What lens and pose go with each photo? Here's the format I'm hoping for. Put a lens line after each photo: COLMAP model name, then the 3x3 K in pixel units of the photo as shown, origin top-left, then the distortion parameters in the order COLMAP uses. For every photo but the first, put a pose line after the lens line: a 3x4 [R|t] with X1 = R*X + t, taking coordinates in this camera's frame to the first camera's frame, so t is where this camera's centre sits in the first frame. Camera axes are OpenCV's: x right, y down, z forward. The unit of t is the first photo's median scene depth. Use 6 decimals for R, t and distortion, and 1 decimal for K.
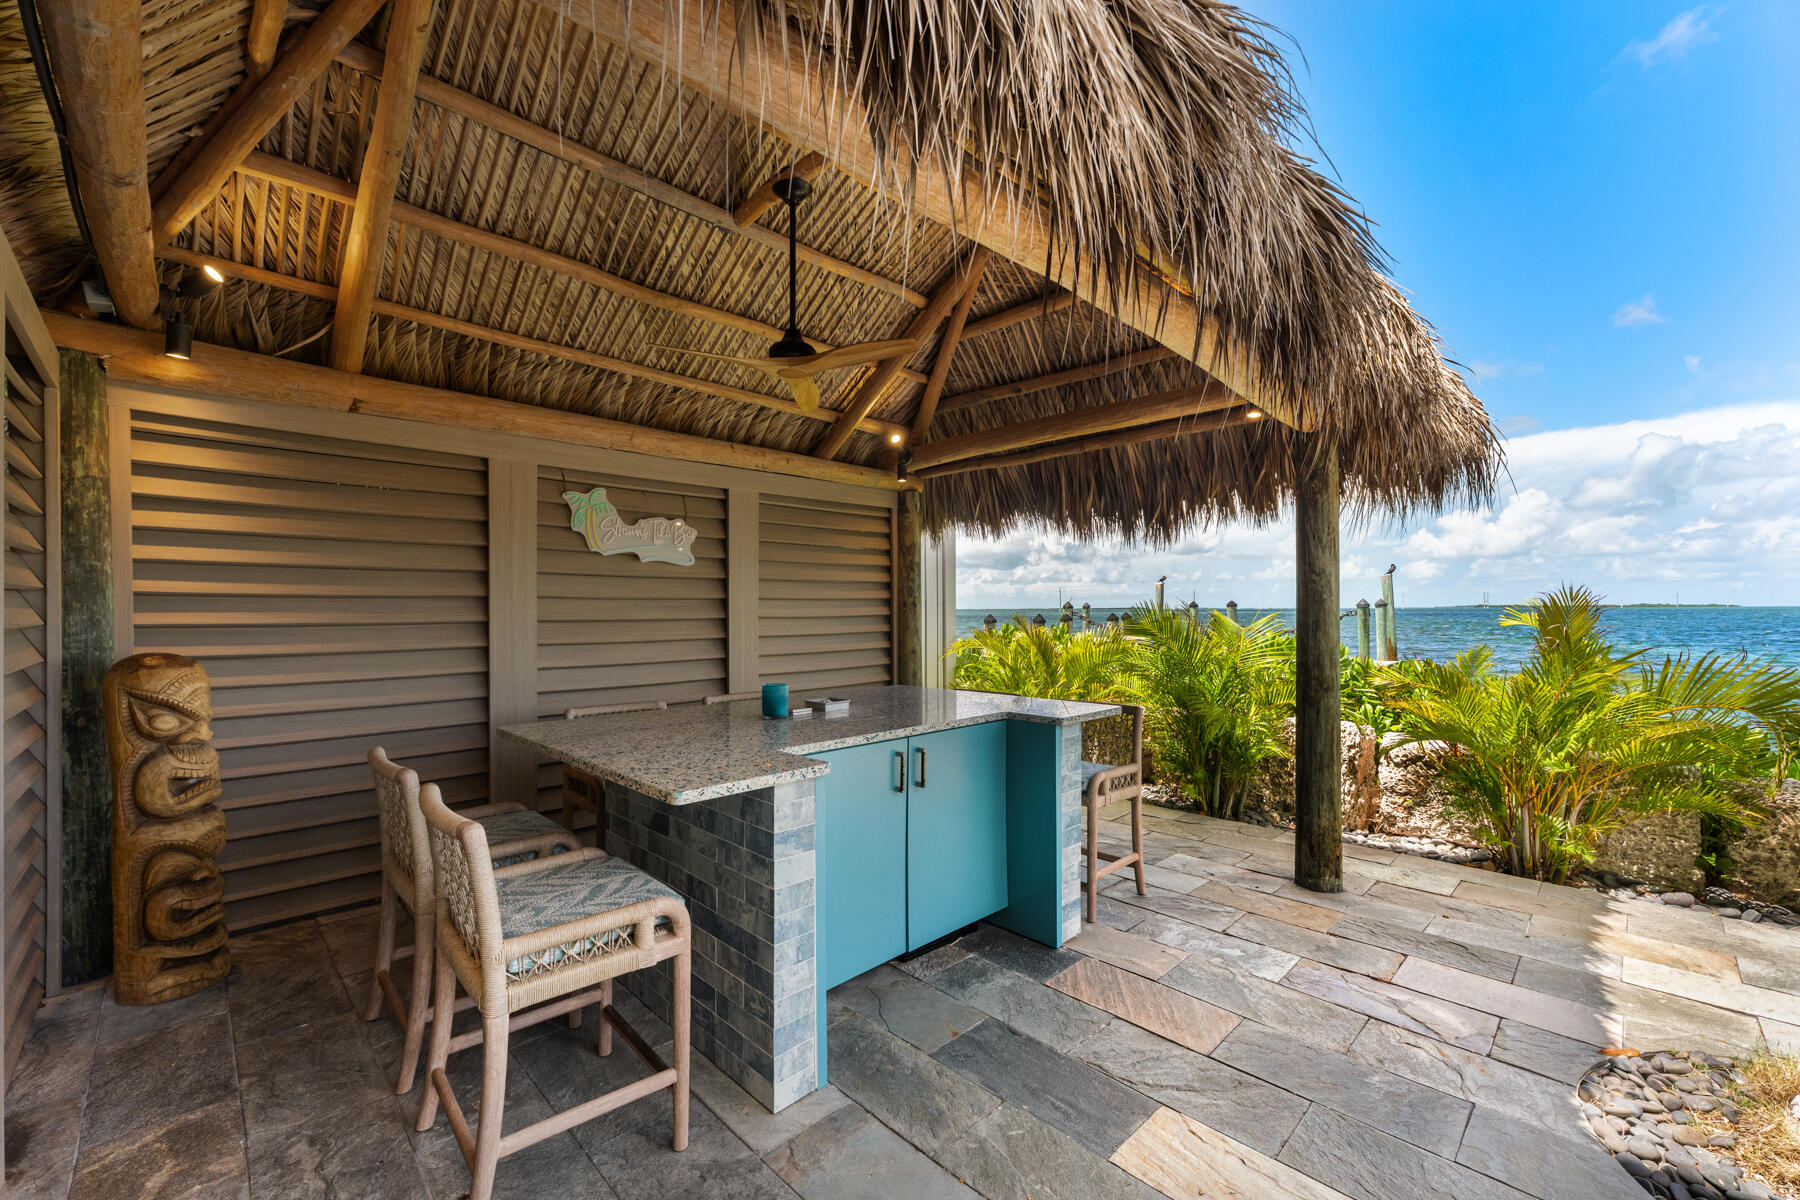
lens RADIAL K [[730.8, 0, 900.6], [0, 730.8, 611.3], [0, 0, 1]] dist [-0.000465, -0.000224]
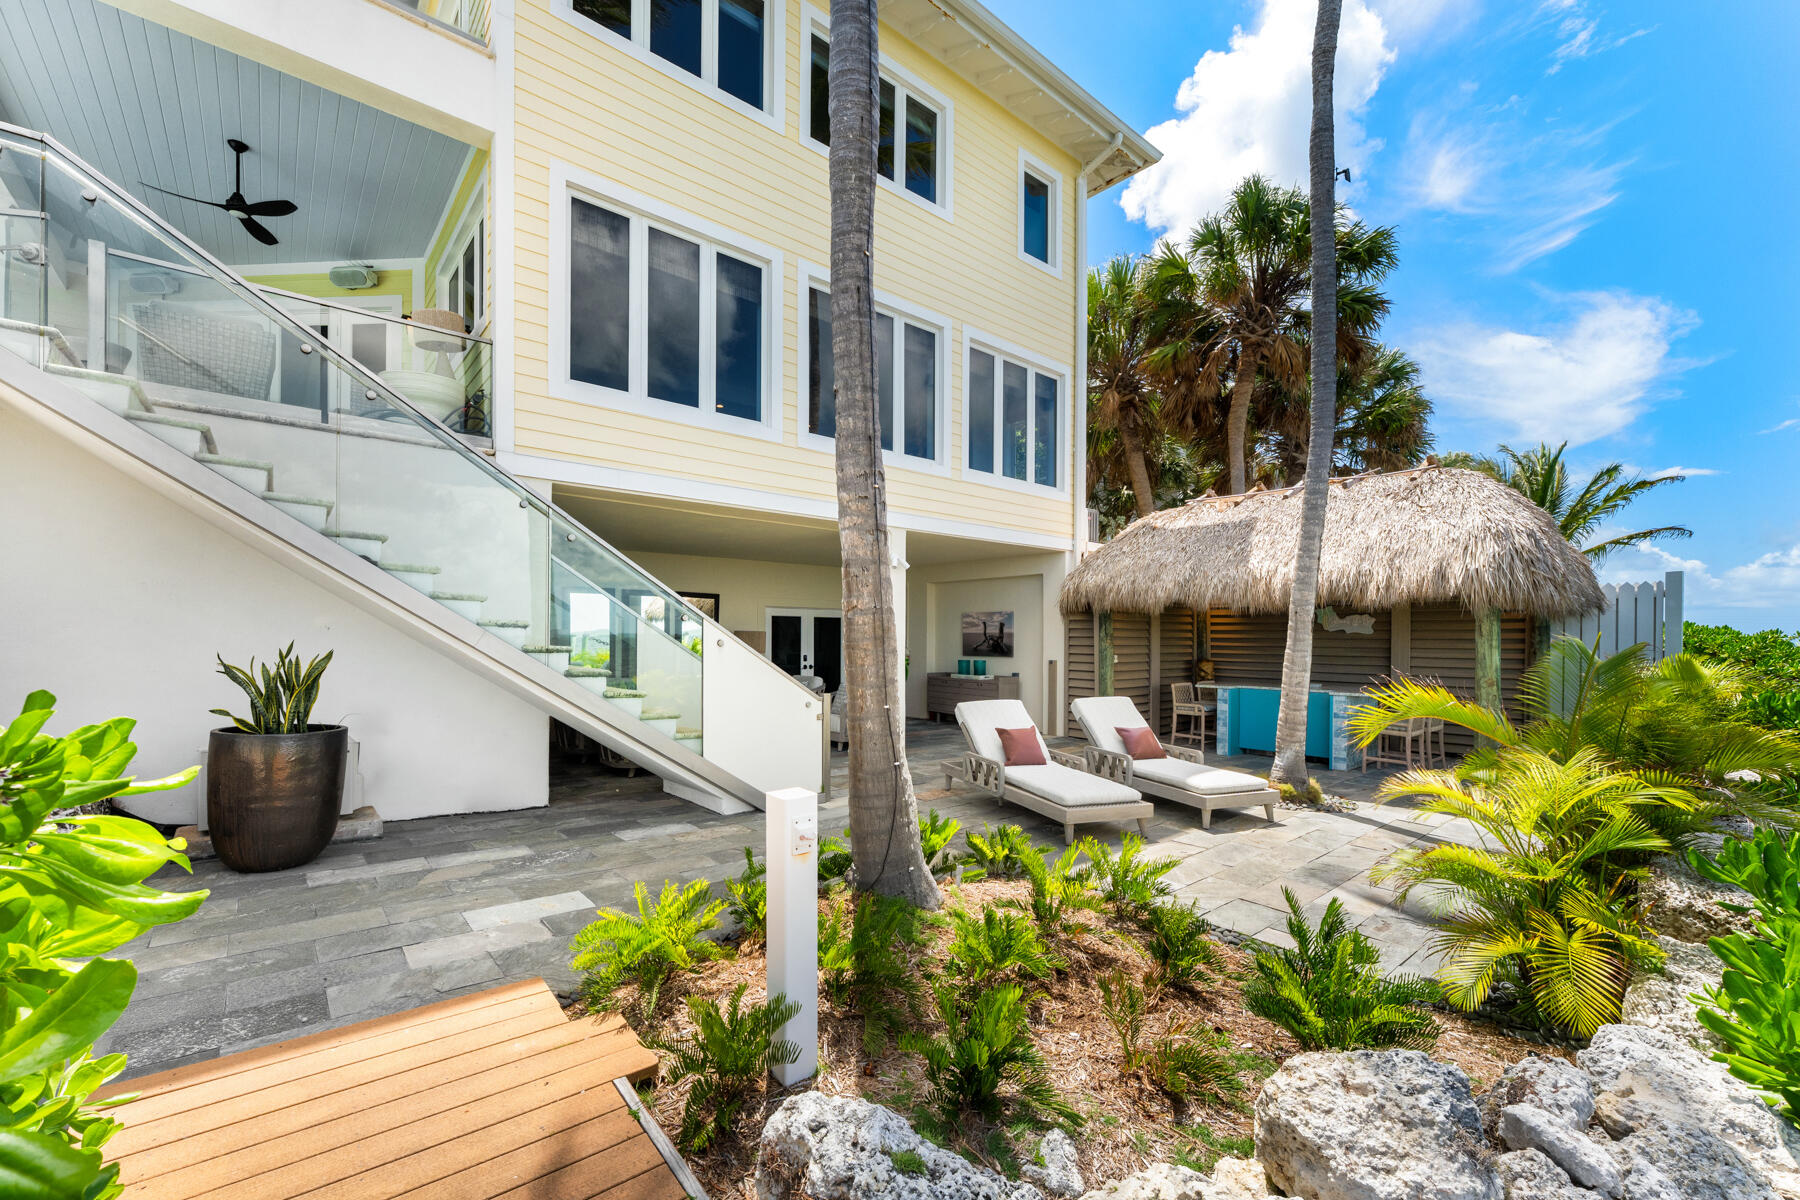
lens RADIAL K [[730.8, 0, 900.6], [0, 730.8, 611.3], [0, 0, 1]] dist [-0.000465, -0.000224]
pose [[-0.067067, -0.029790, -0.997304, 3.503566], [-0.007533, 0.999541, -0.029351, -0.087202], [0.997720, 0.005544, -0.067261, -0.585312]]
